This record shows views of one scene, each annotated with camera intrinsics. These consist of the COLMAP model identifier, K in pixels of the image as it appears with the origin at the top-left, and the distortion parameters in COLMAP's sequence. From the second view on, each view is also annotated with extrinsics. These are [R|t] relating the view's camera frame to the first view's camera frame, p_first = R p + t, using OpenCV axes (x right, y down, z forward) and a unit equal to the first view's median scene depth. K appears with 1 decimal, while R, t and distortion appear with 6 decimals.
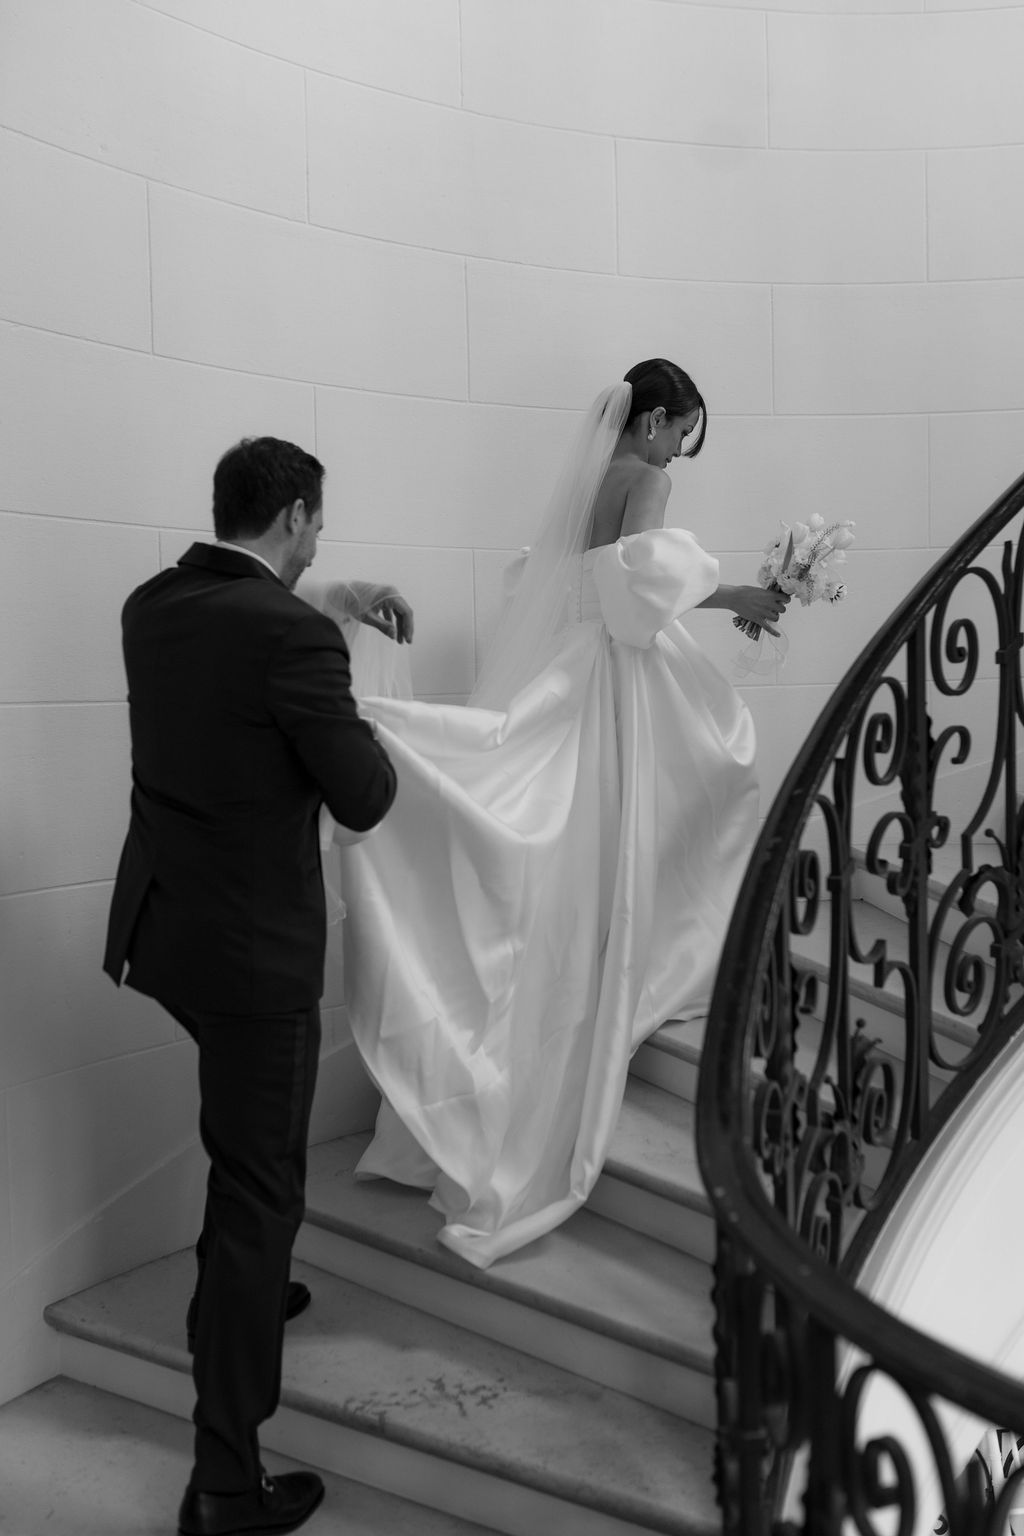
lens RADIAL K [[1576.1, 0, 512.2], [0, 1576.1, 770.7], [0, 0, 1]] dist [-0.079659, 0.000000]
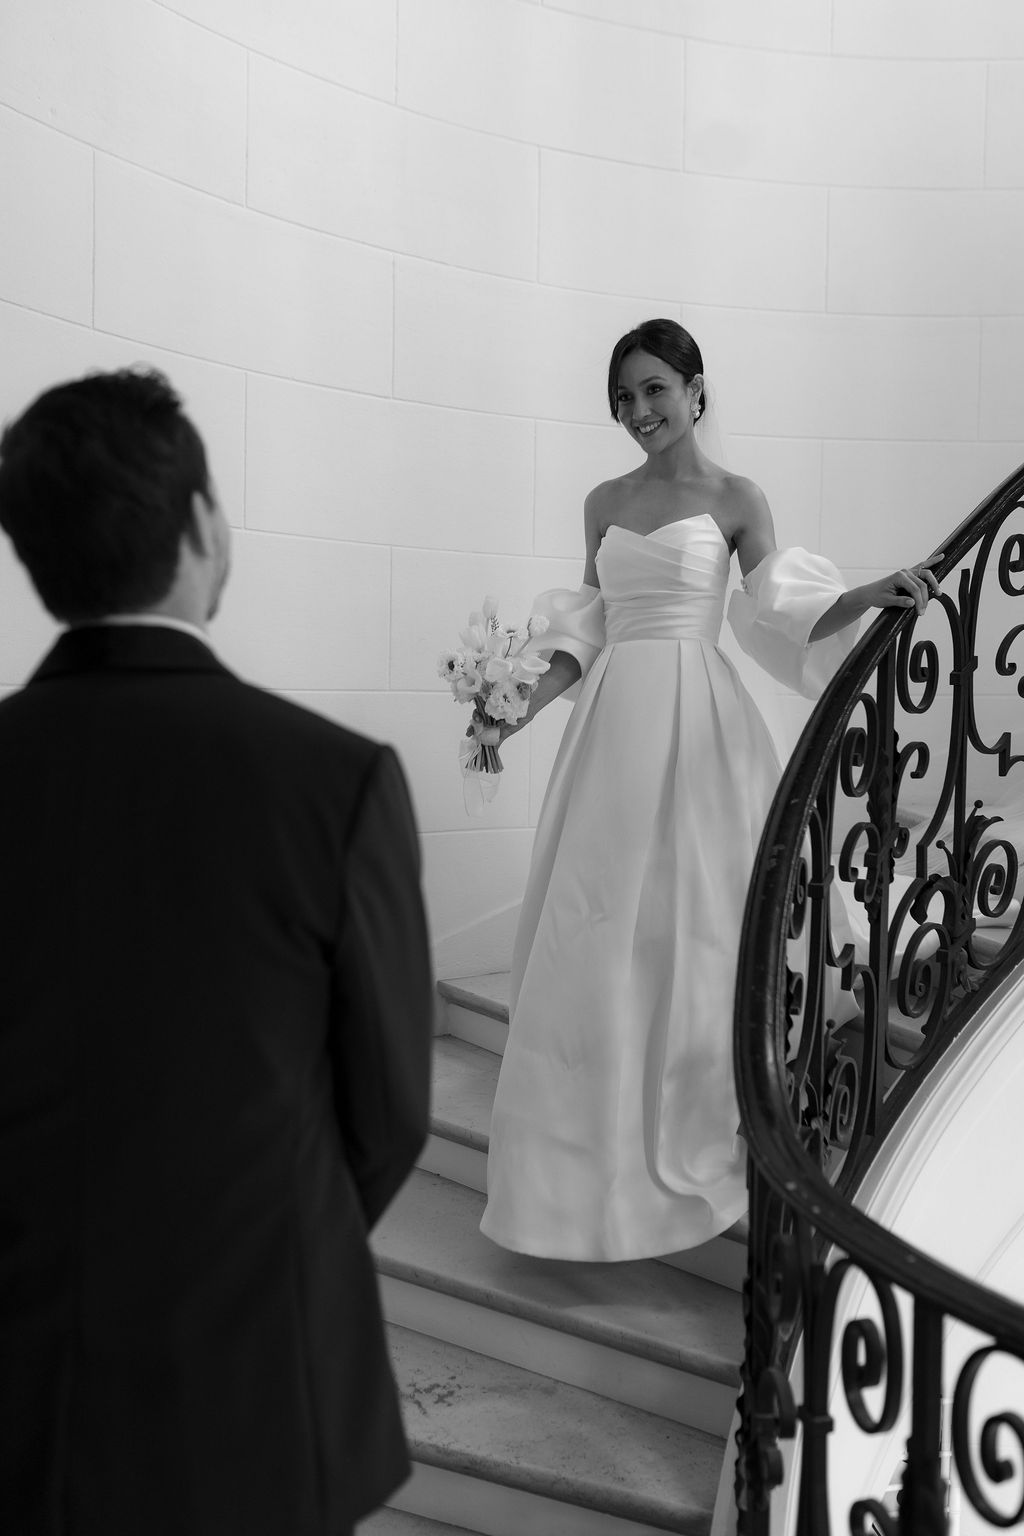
lens RADIAL K [[1576.1, 0, 512.5], [0, 1576.1, 764.9], [0, 0, 1]] dist [-0.079659, 0.000000]
pose [[0.985917, 0.031524, 0.164240, -0.157097], [-0.031170, 0.999503, -0.004731, 0.000169], [-0.164307, -0.000455, 0.986409, 0.004591]]
